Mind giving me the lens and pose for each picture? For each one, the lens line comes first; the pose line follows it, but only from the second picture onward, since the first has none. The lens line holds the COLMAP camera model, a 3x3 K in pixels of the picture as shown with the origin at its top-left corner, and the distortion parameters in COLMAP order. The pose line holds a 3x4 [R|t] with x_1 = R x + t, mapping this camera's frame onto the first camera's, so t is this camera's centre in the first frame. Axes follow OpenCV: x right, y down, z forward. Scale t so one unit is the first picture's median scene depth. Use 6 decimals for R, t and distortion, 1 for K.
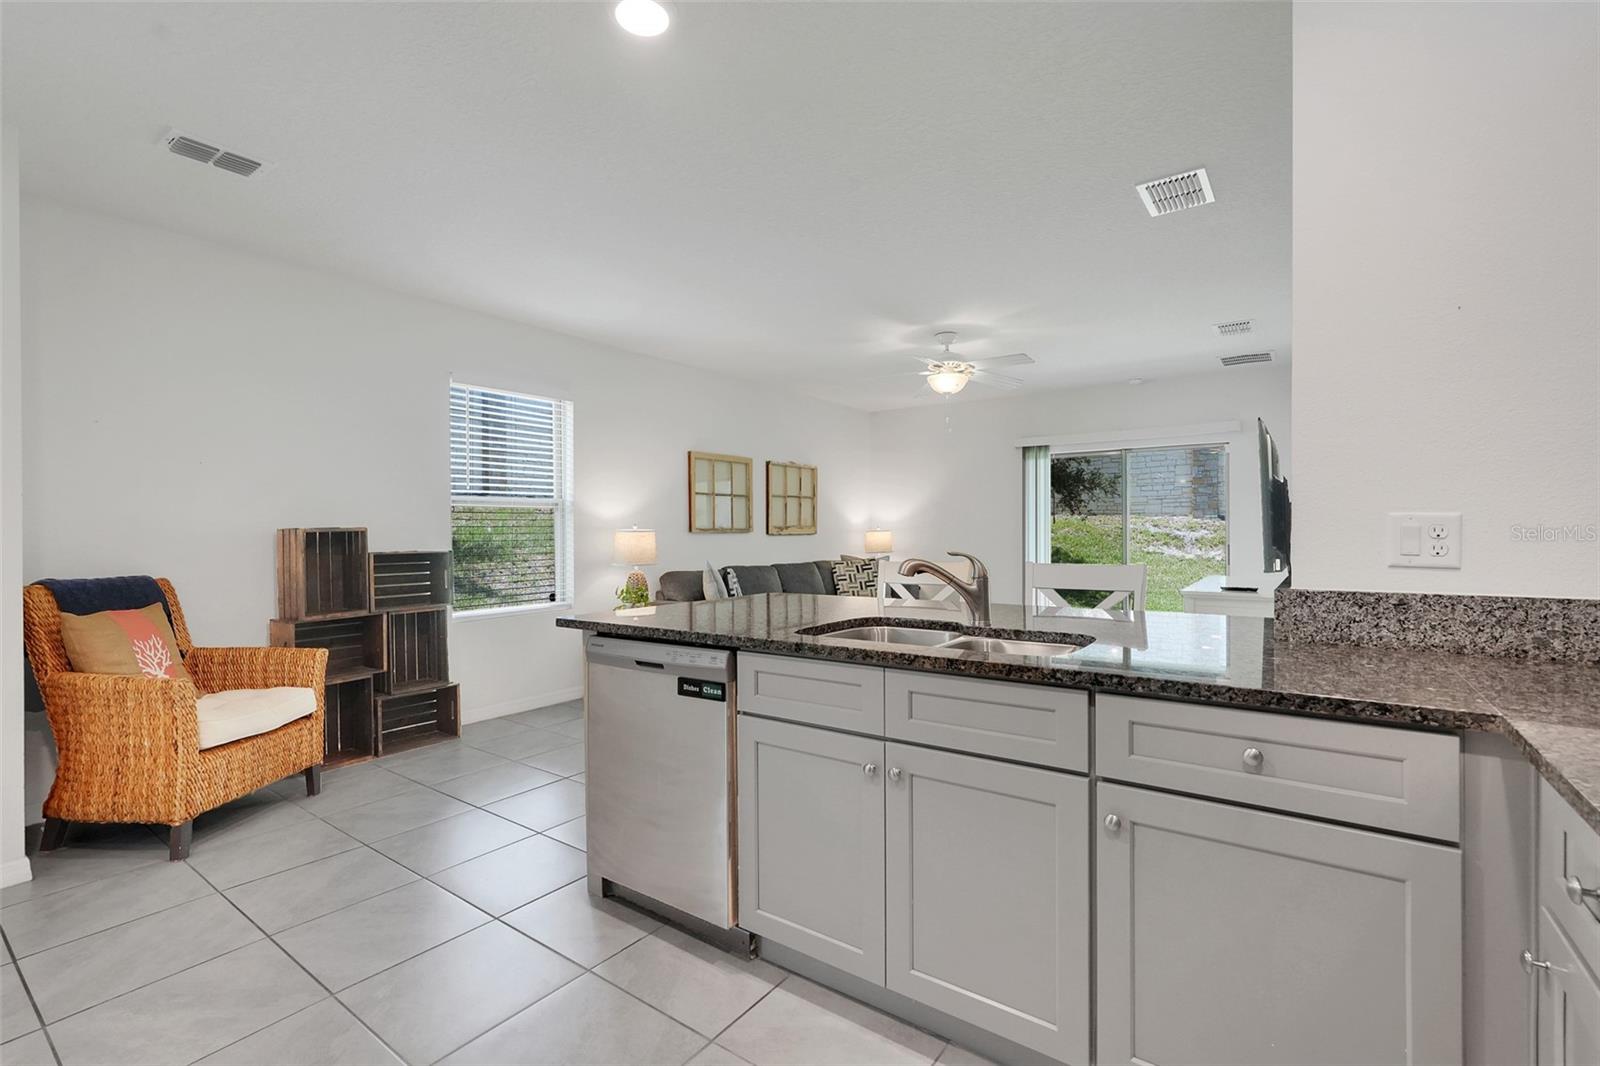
lens RADIAL K [[712.8, 0, 806.9], [0, 712.8, 534.8], [0, 0, 1]] dist [-0.001336, 0.000023]
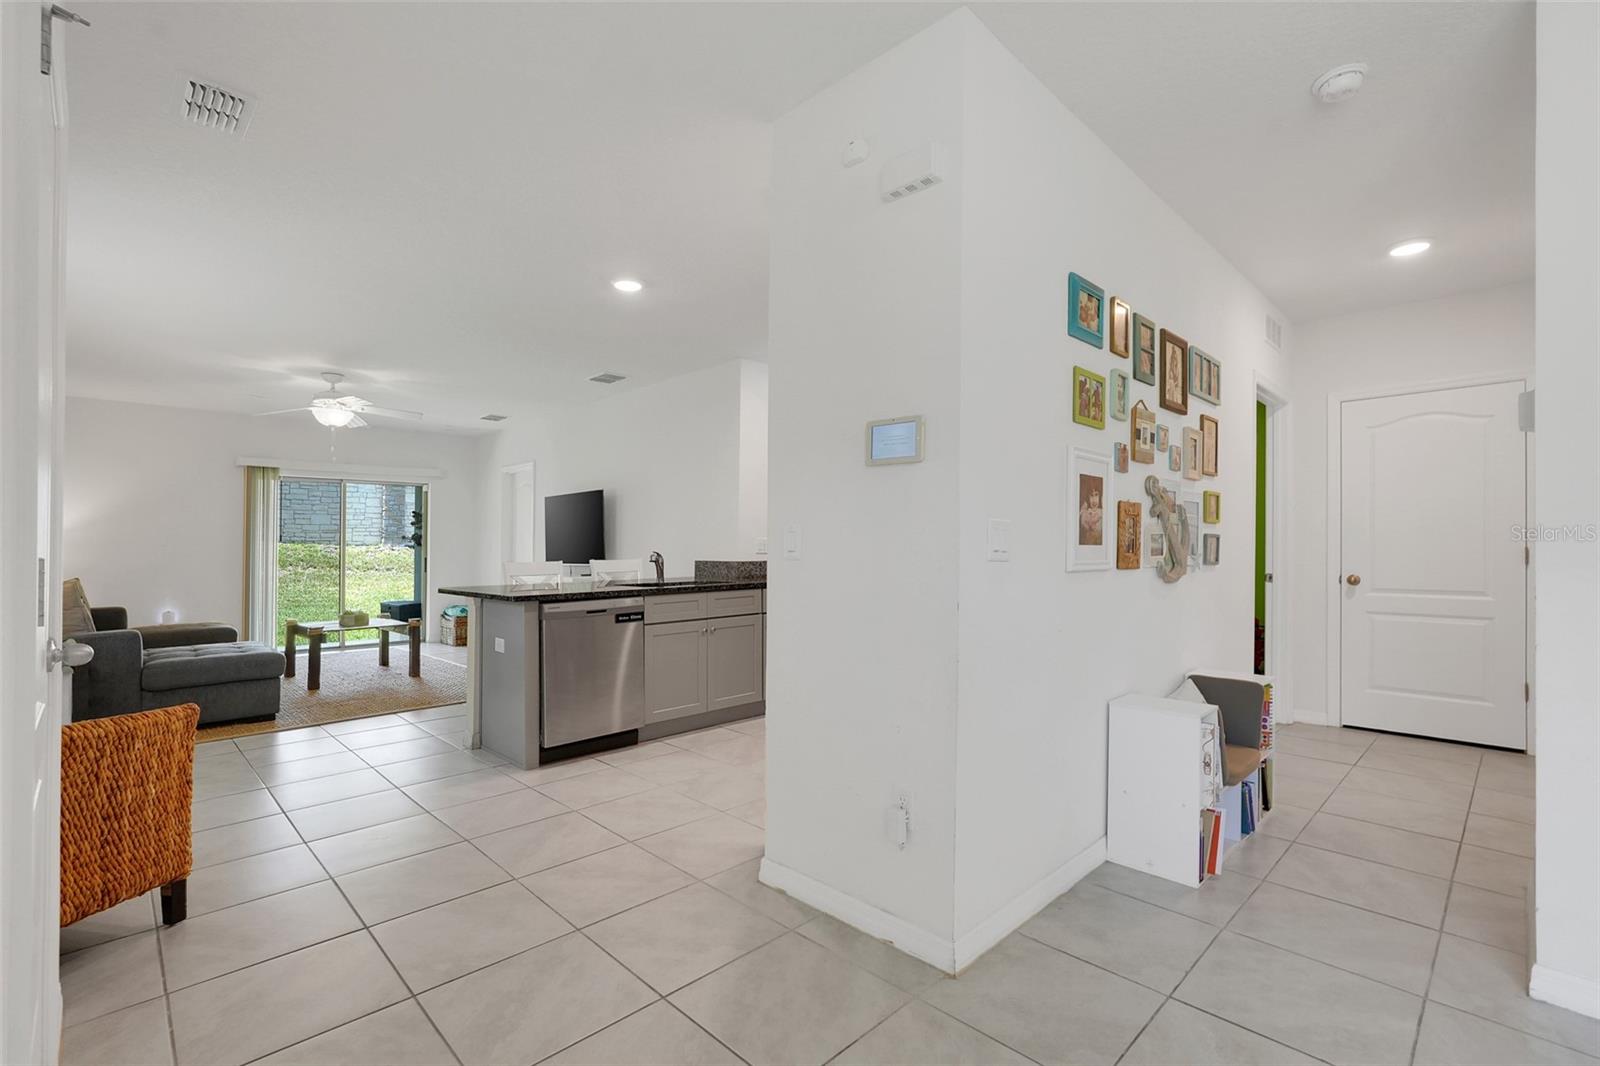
lens RADIAL K [[720.5, 0, 806.8], [0, 720.5, 537.2], [0, 0, 1]] dist [-0.001472, -0.000242]
pose [[0.172665, 0.017857, 0.984819, -0.671708], [0.010810, 0.999741, -0.020023, 0.009743], [-0.984921, 0.014104, 0.172428, 0.040439]]
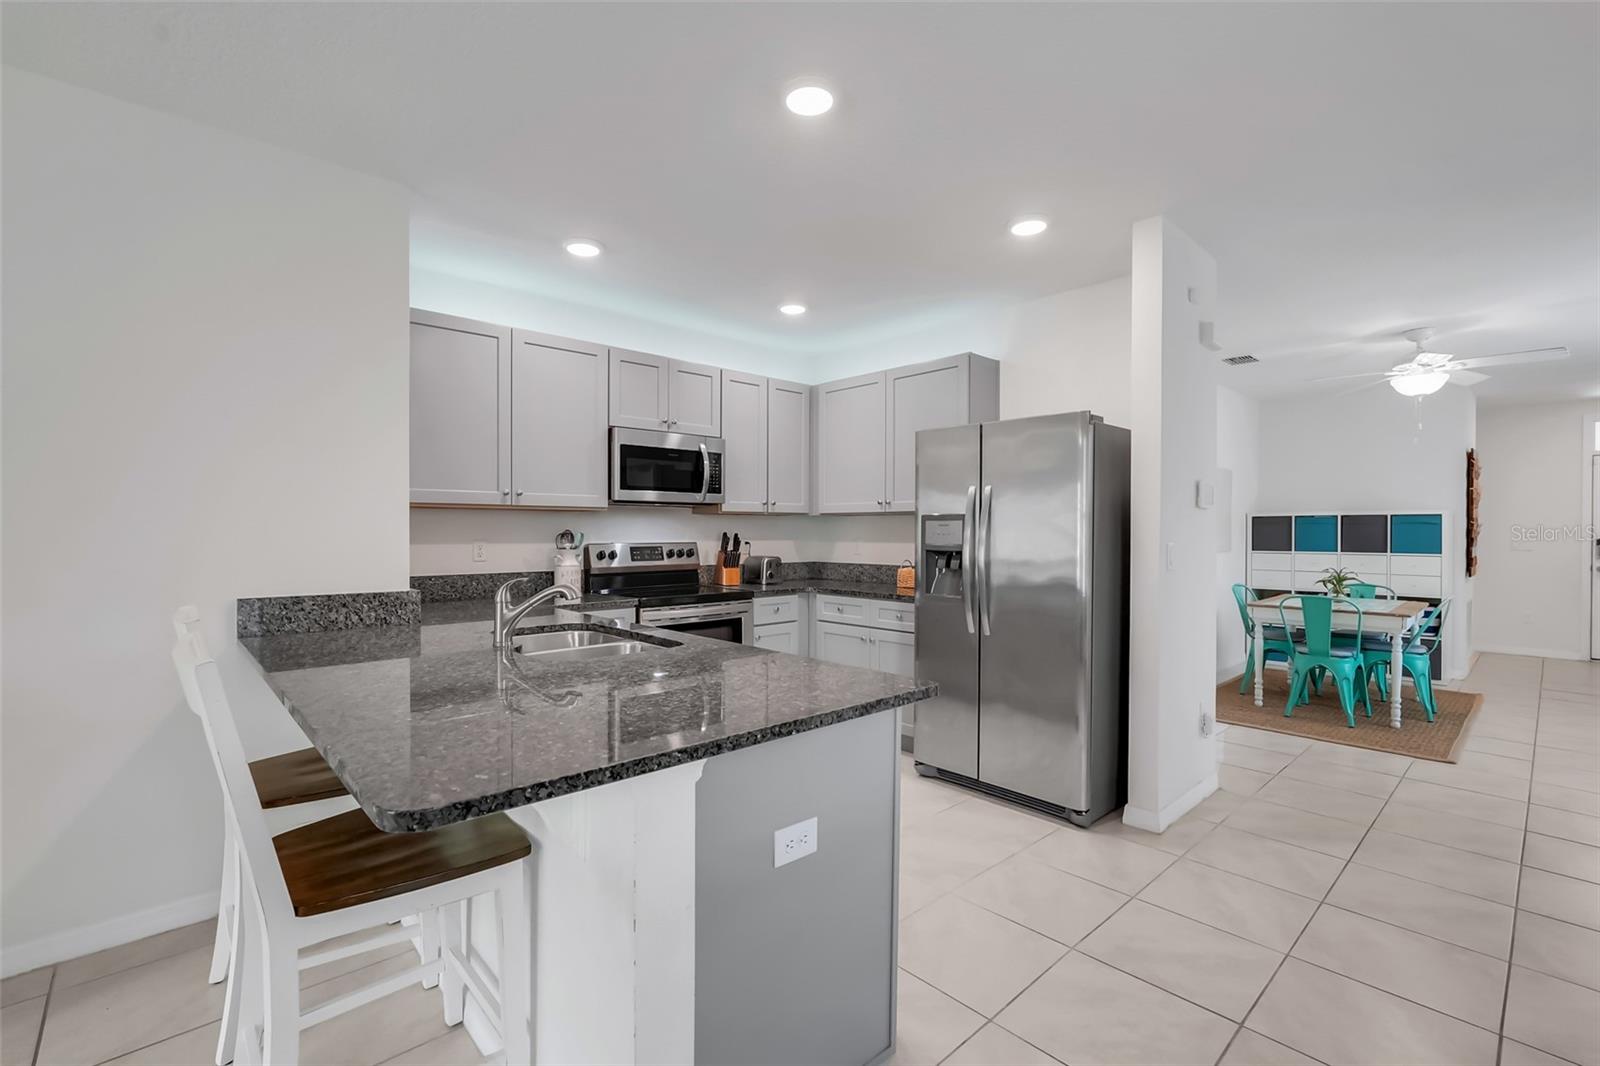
lens RADIAL K [[706.7, 0, 797.3], [0, 706.7, 539.6], [0, 0, 1]] dist [-0.002436, 0.000092]
pose [[-0.979093, 0.001604, 0.203405, -0.135034], [0.004534, 0.999893, 0.013941, -0.015200], [-0.203361, 0.014572, -0.978995, 0.654470]]
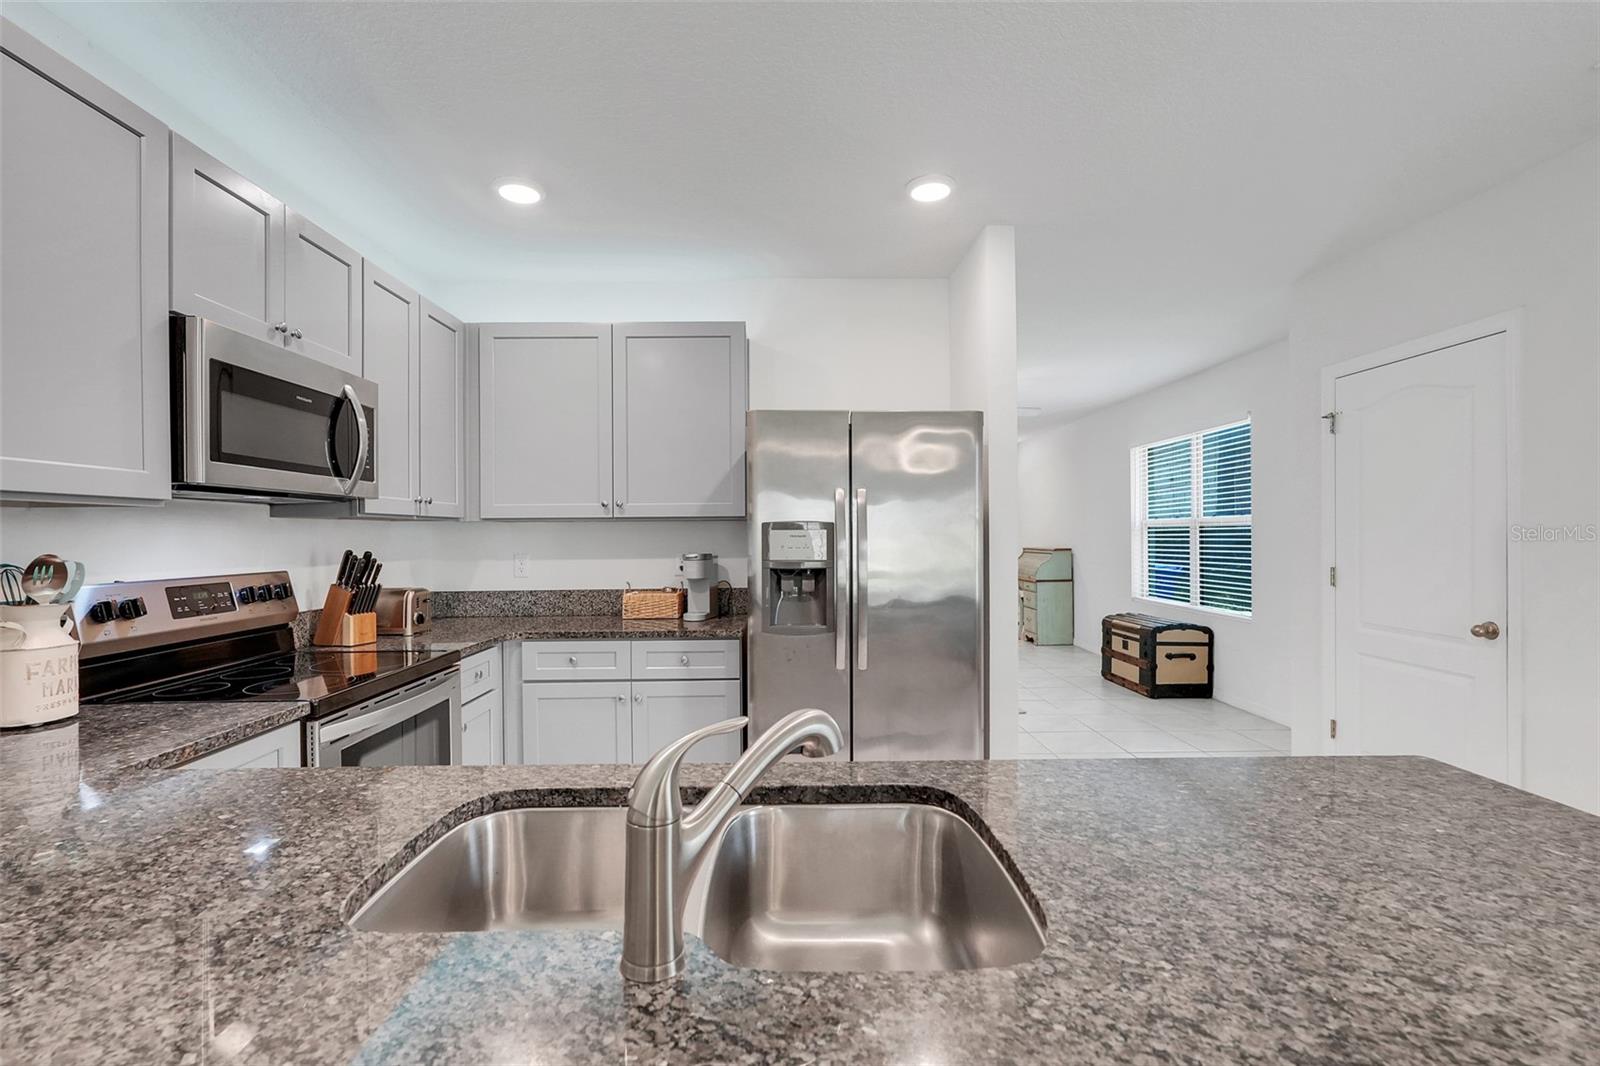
lens RADIAL K [[704.6, 0, 800.0], [0, 704.6, 533.0], [0, 0, 1]] dist [-0.002381, 0.000471]
pose [[-0.802031, 0.010042, -0.597198, 0.123973], [0.010263, 0.999943, 0.003032, -0.021535], [0.597195, -0.003697, -0.802088, 0.433680]]
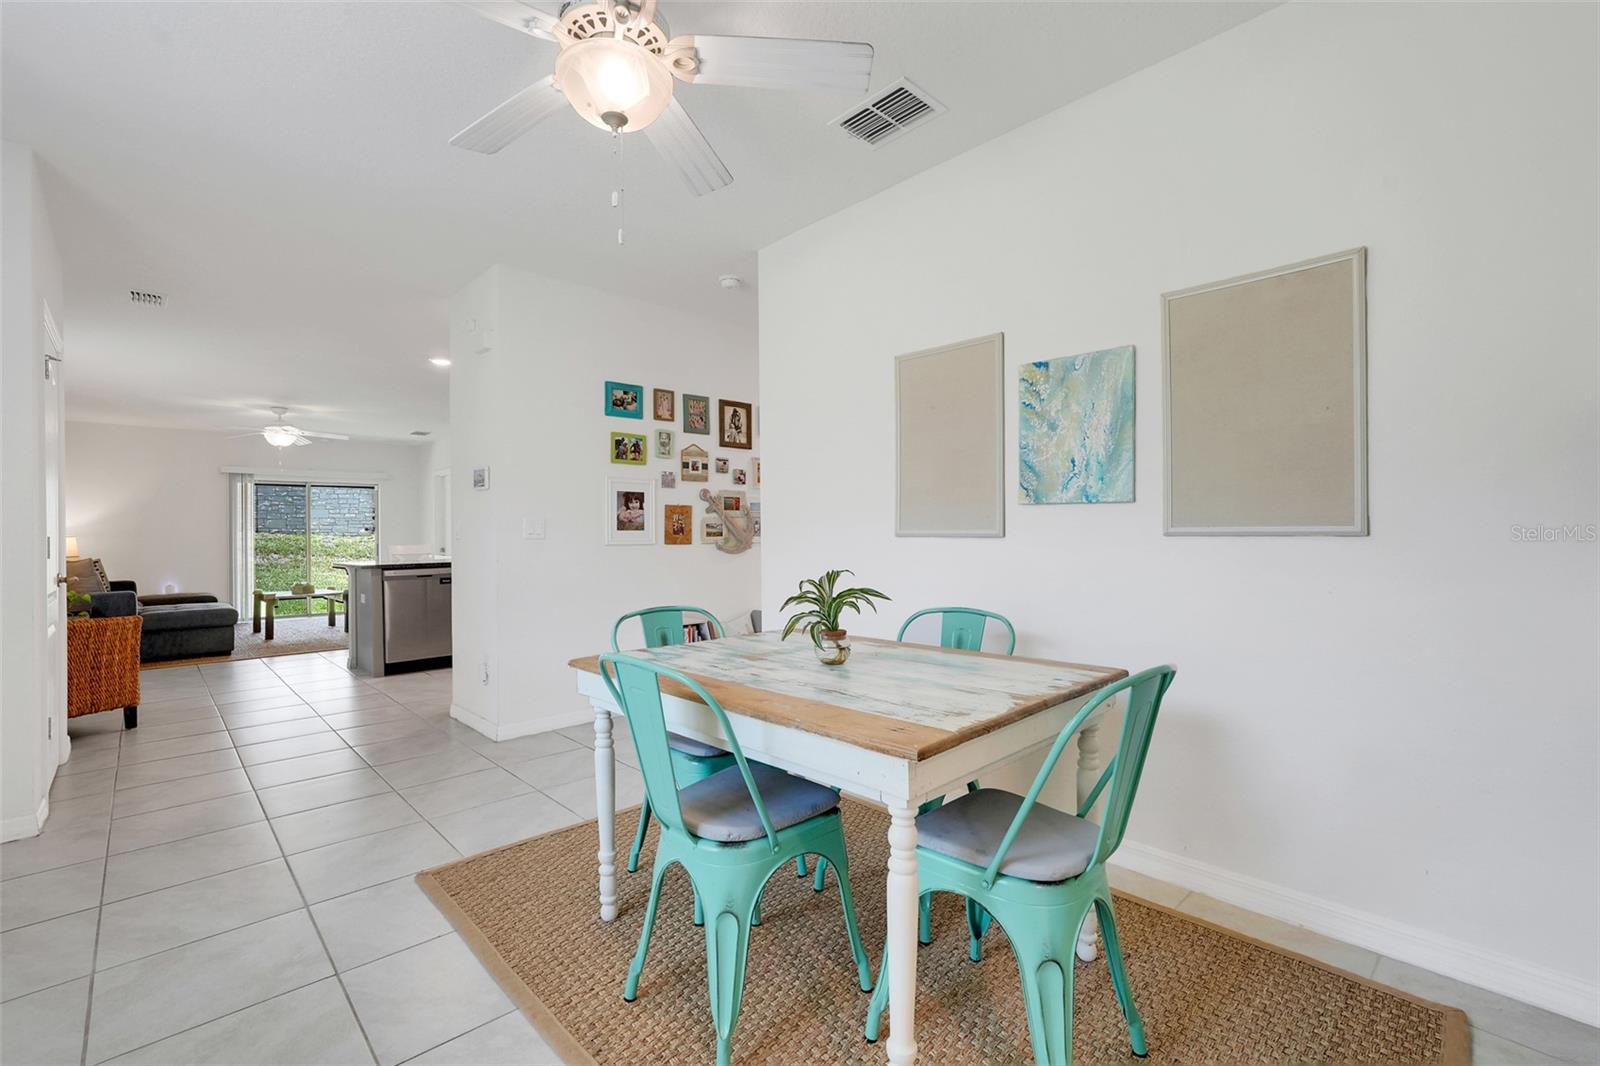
lens RADIAL K [[704.6, 0, 800.0], [0, 704.6, 533.0], [0, 0, 1]] dist [-0.002381, 0.000471]
pose [[0.196119, 0.003684, 0.980573, -0.905372], [0.017367, 0.999823, -0.007230, 0.018483], [-0.980426, 0.018447, 0.196020, -0.347391]]
